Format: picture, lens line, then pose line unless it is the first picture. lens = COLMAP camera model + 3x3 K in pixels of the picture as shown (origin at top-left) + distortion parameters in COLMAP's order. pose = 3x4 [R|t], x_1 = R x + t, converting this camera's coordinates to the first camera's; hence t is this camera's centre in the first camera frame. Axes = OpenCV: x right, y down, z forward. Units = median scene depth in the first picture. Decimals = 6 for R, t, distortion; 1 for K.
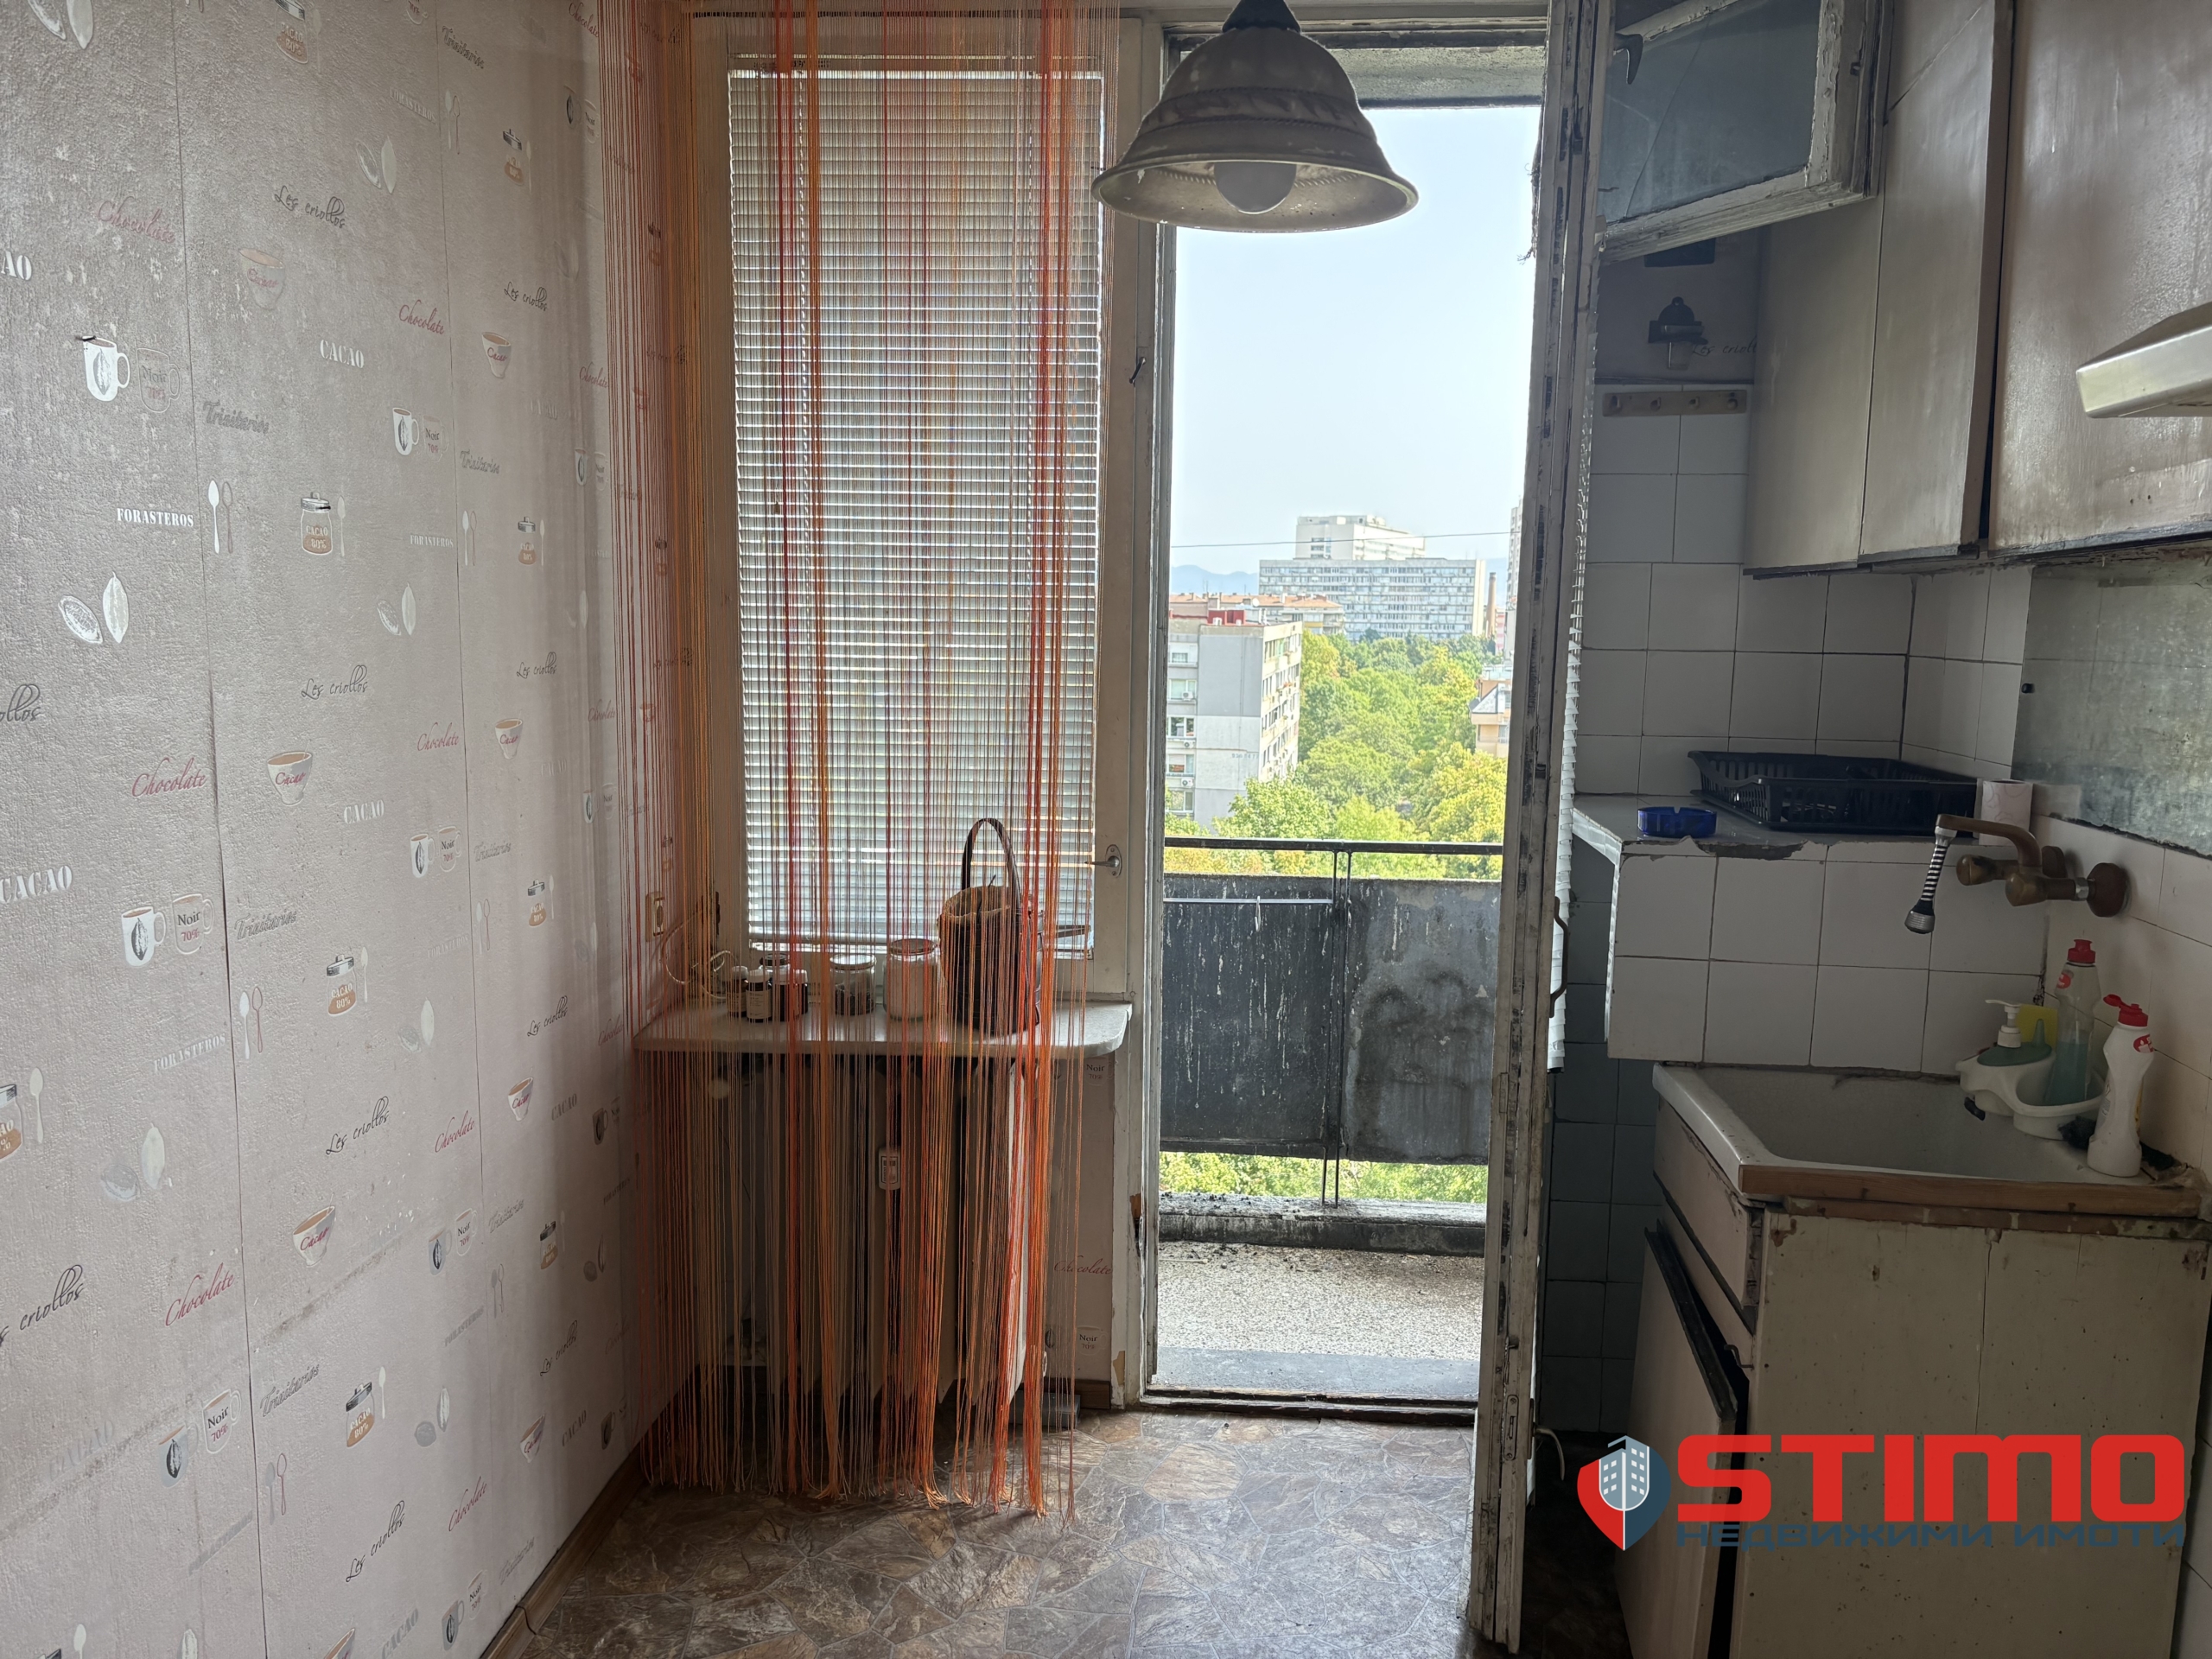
lens RADIAL K [[1681.5, 0, 1115.2], [0, 1681.5, 840.9], [0, 0, 1]] dist [0.046459, -0.049682]
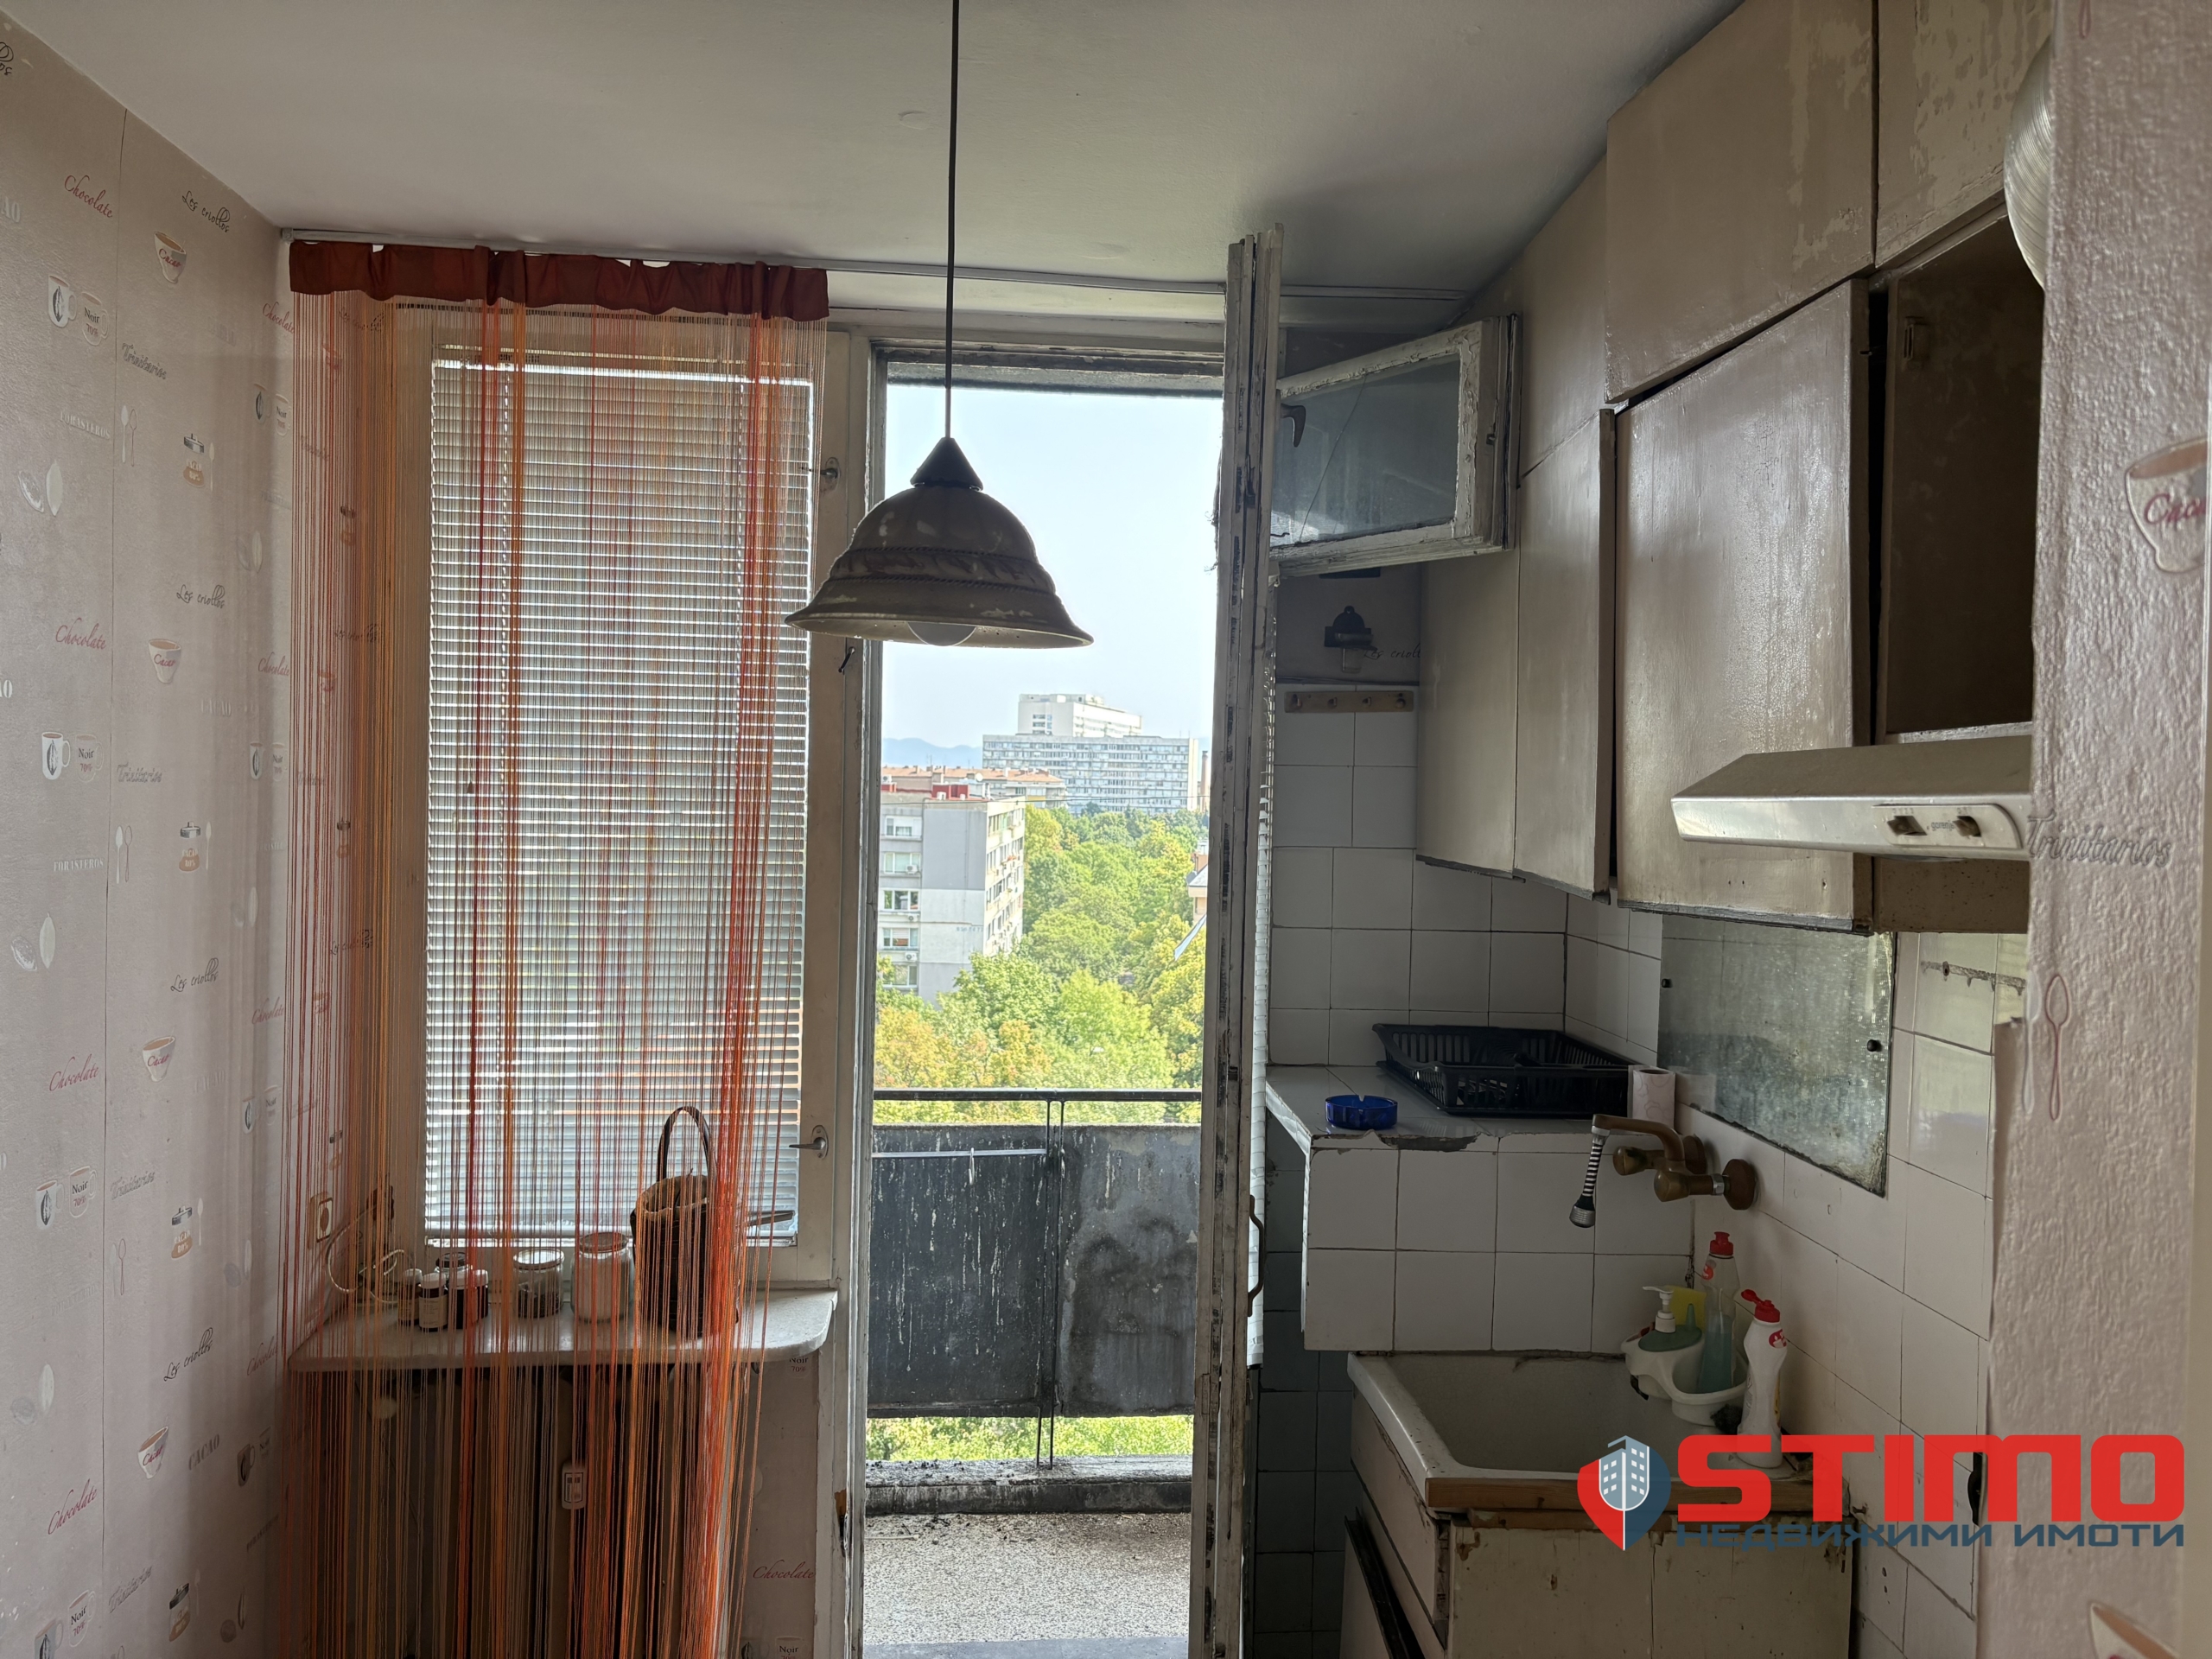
lens RADIAL K [[1681.5, 0, 1115.5], [0, 1681.5, 822.0], [0, 0, 1]] dist [0.046459, -0.049682]
pose [[0.986623, 0.004161, 0.162966, 0.009577], [0.014185, 0.993691, -0.111249, -0.072731], [-0.162400, 0.112072, 0.980340, -0.020272]]
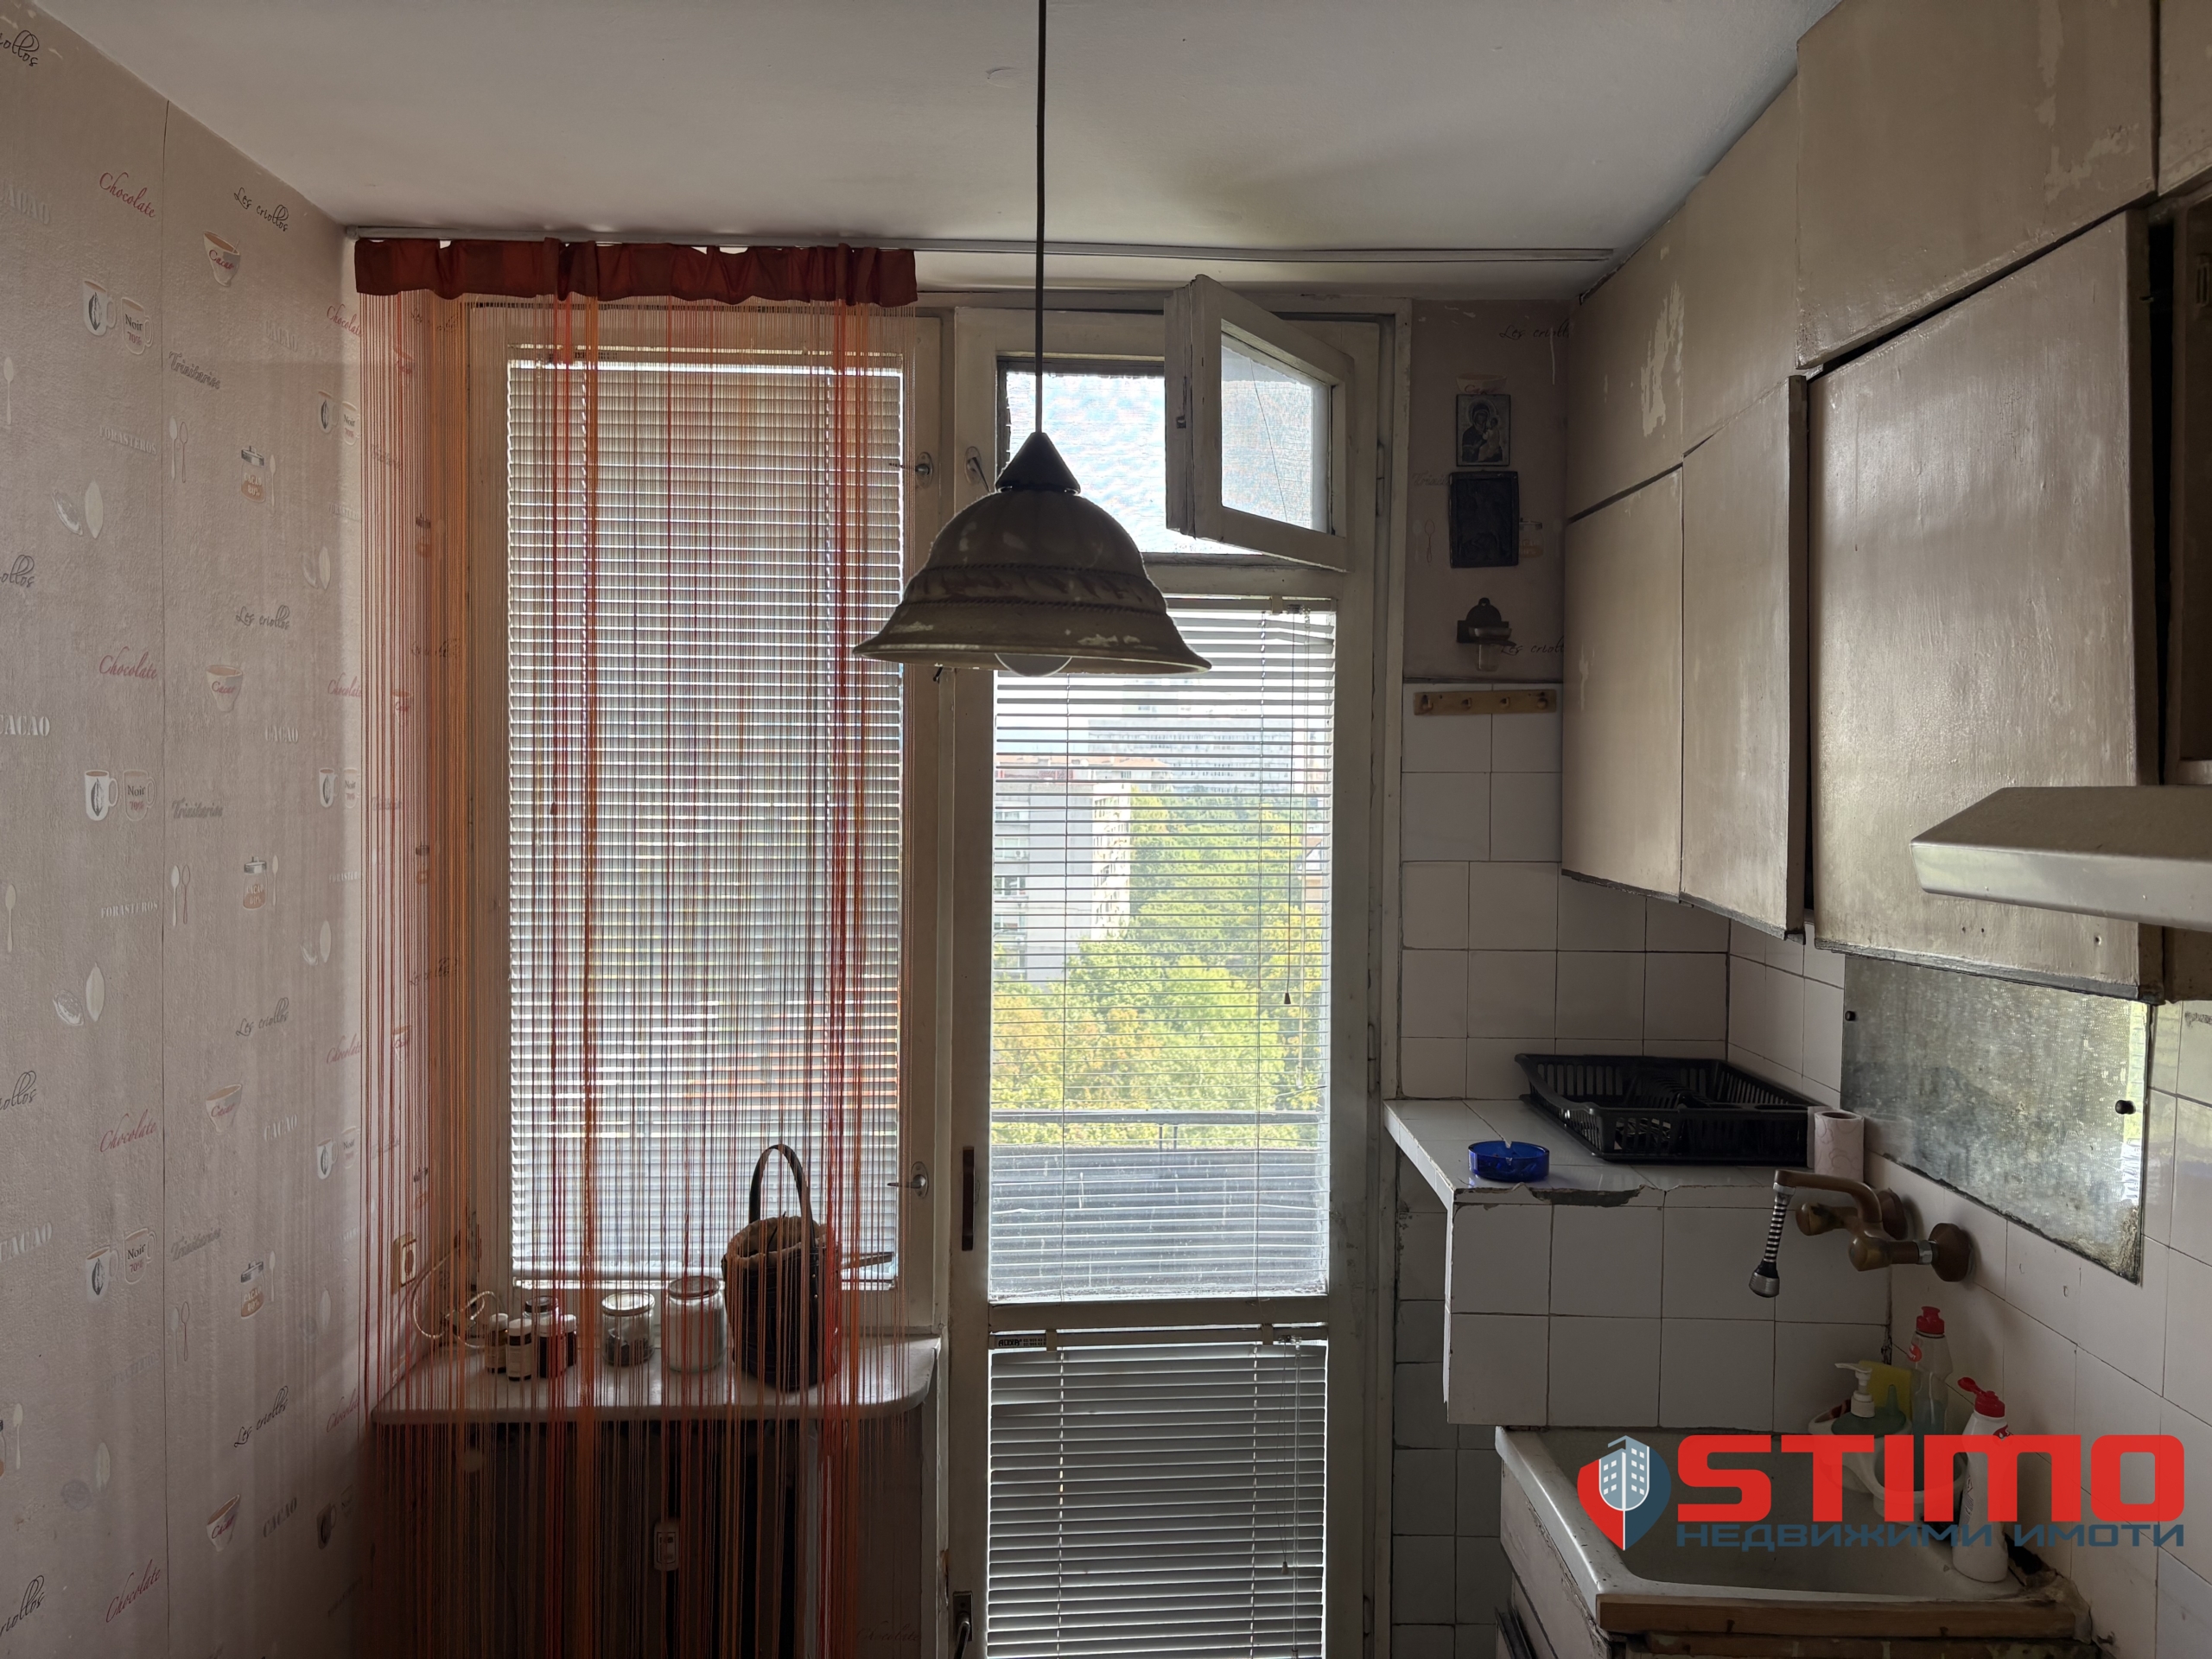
lens RADIAL K [[1681.5, 0, 1101.4], [0, 1681.5, 814.7], [0, 0, 1]] dist [0.046459, -0.049682]
pose [[0.995778, -0.007171, 0.091510, 0.018026], [0.016955, 0.994159, -0.106586, -0.102517], [-0.090211, 0.107687, 0.990084, 0.057403]]
